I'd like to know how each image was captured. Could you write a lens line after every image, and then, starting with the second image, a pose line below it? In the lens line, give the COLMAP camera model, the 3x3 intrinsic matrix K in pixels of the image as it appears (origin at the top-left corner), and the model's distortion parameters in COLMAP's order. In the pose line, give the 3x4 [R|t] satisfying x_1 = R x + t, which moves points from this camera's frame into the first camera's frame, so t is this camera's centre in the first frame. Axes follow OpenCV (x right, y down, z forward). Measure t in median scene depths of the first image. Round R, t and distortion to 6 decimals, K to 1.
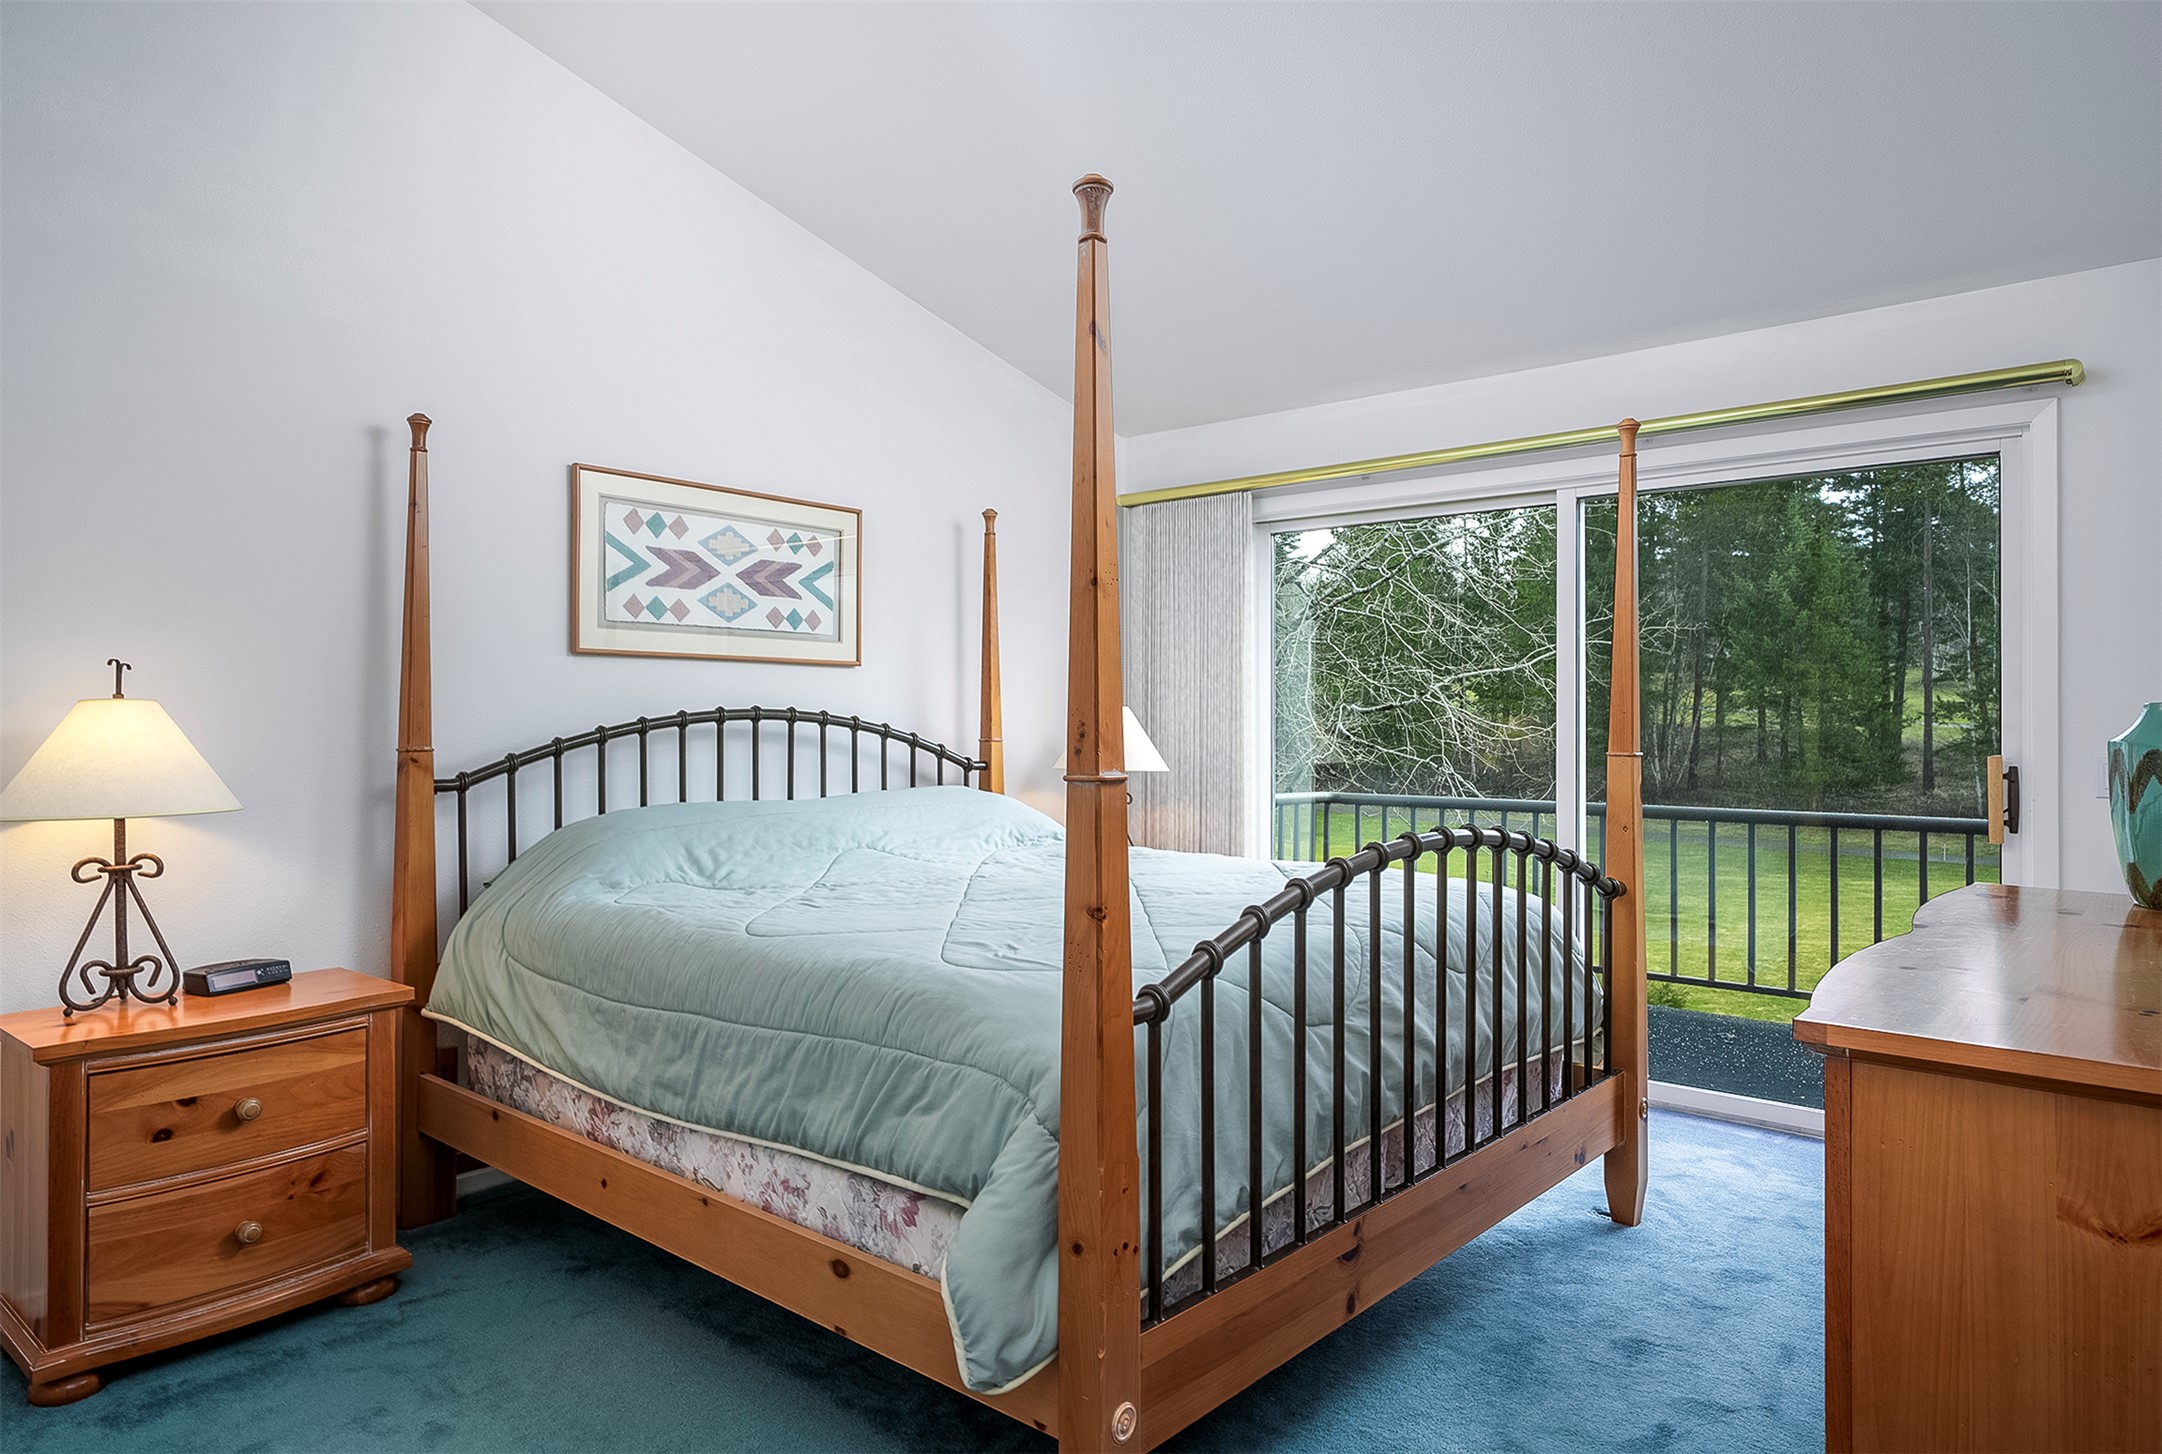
lens RADIAL K [[1332.2, 0, 1081.0], [0, 1332.2, 727.0], [0, 0, 1]] dist [0.005304, 0.000742]
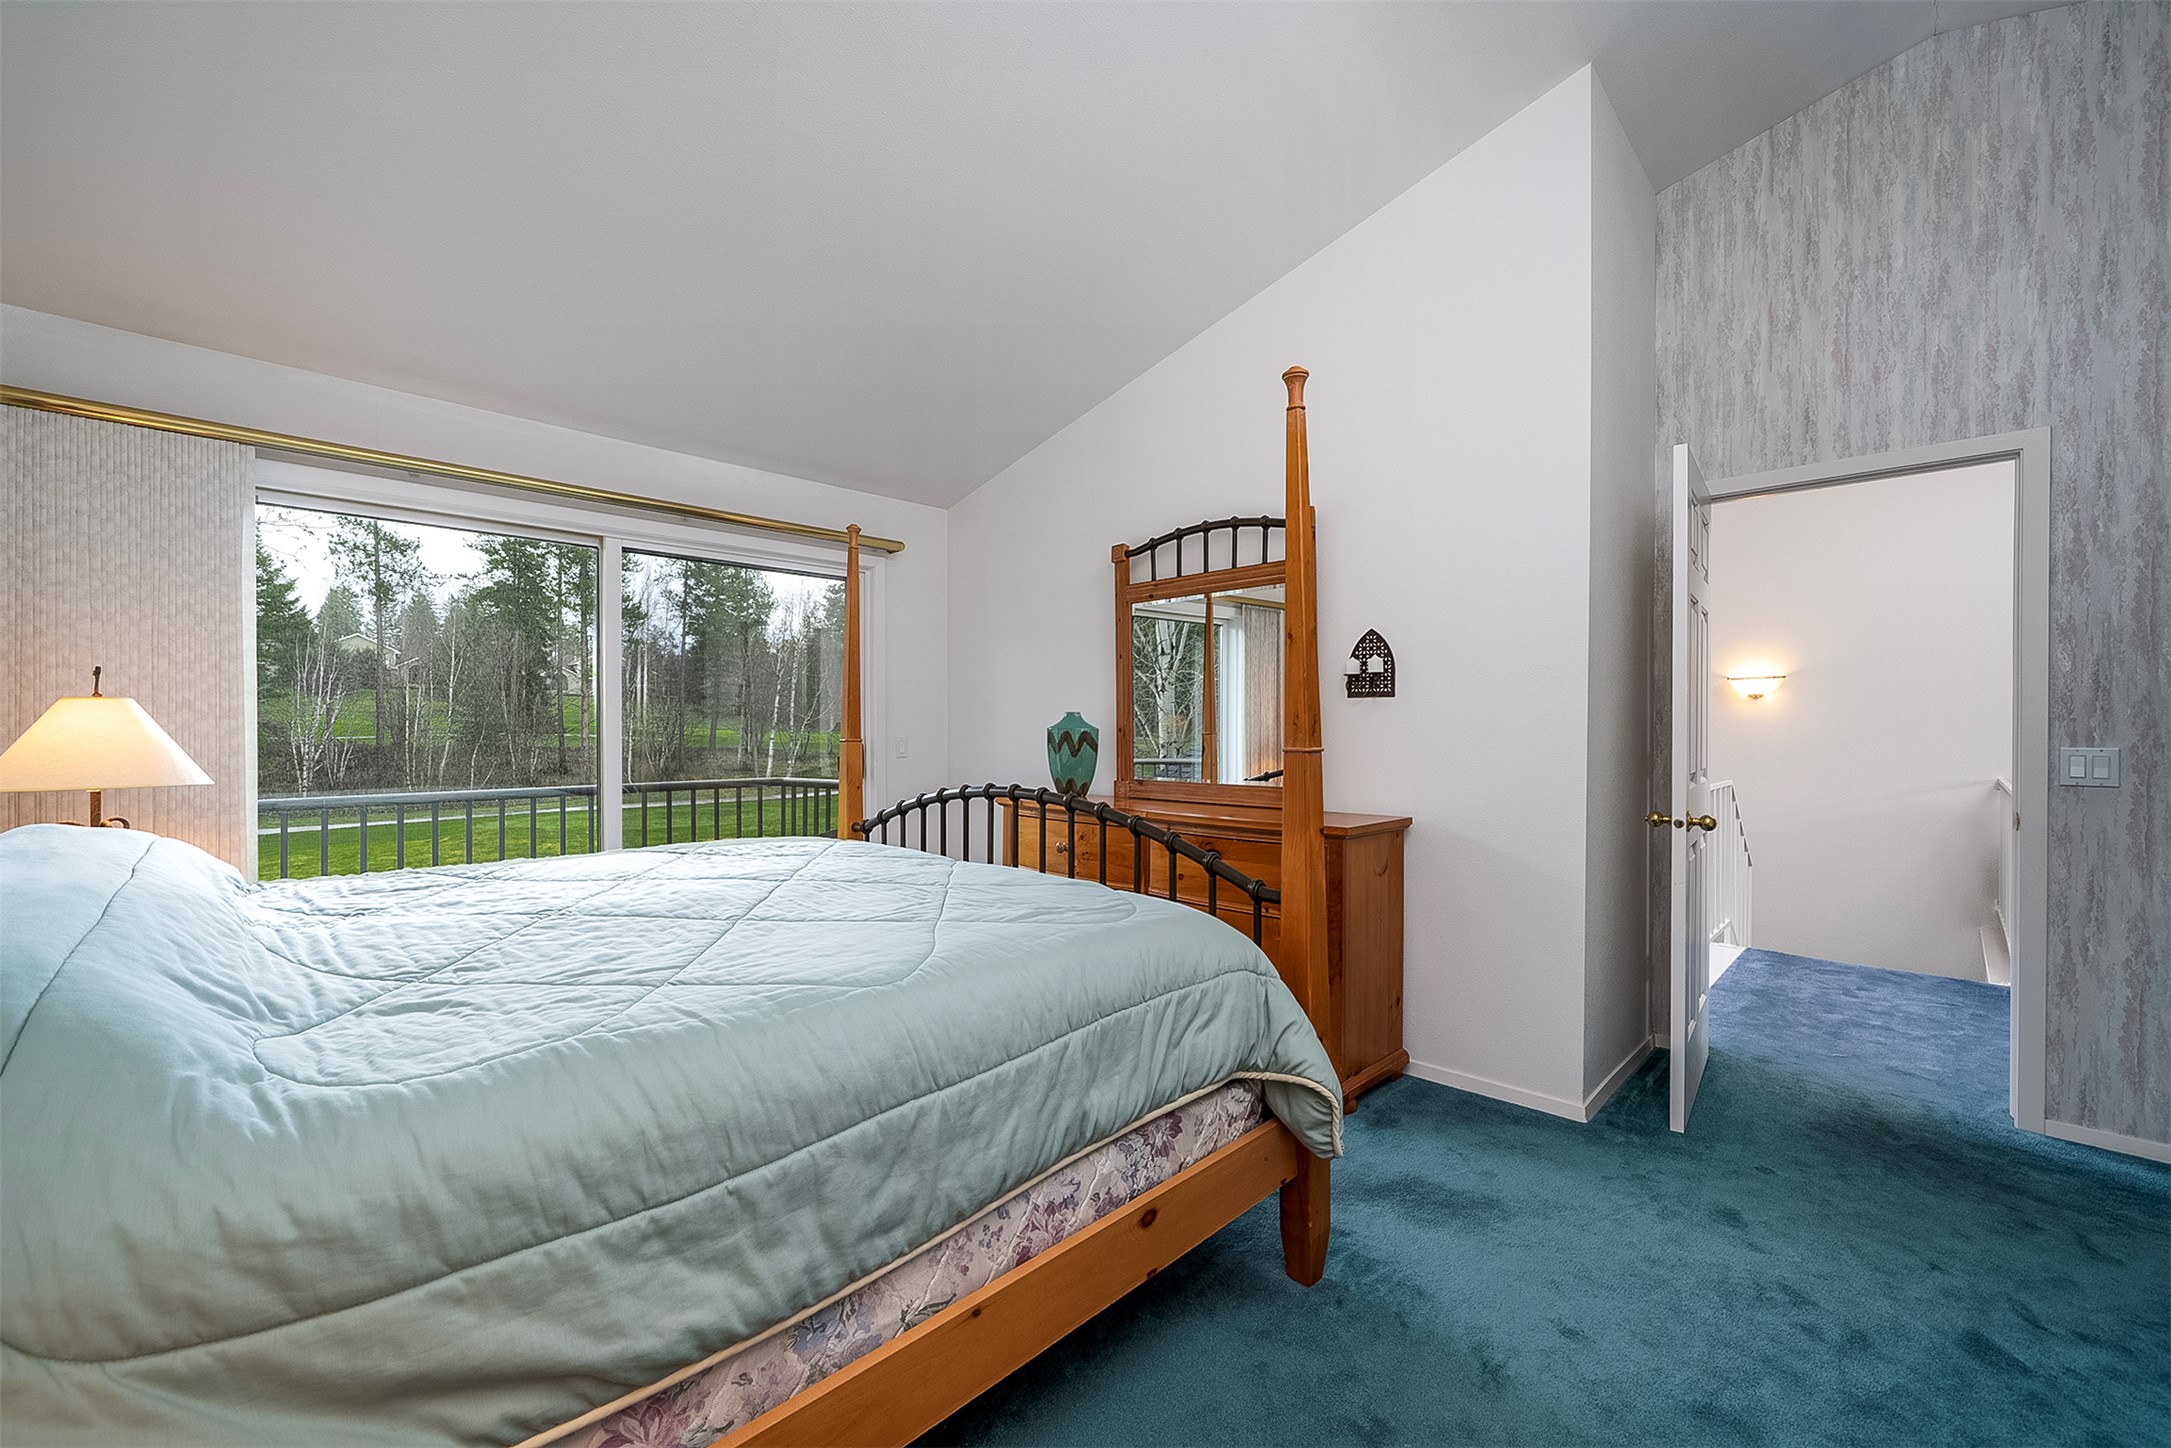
lens RADIAL K [[886.4, 0, 1085.5], [0, 886.4, 724.0], [0, 0, 1]] dist [-0.001860, -0.000148]
pose [[0.056868, -0.001676, 0.998380, -0.821468], [0.006548, 0.999978, 0.001306, 0.002179], [-0.998360, 0.006463, 0.056877, 0.916303]]
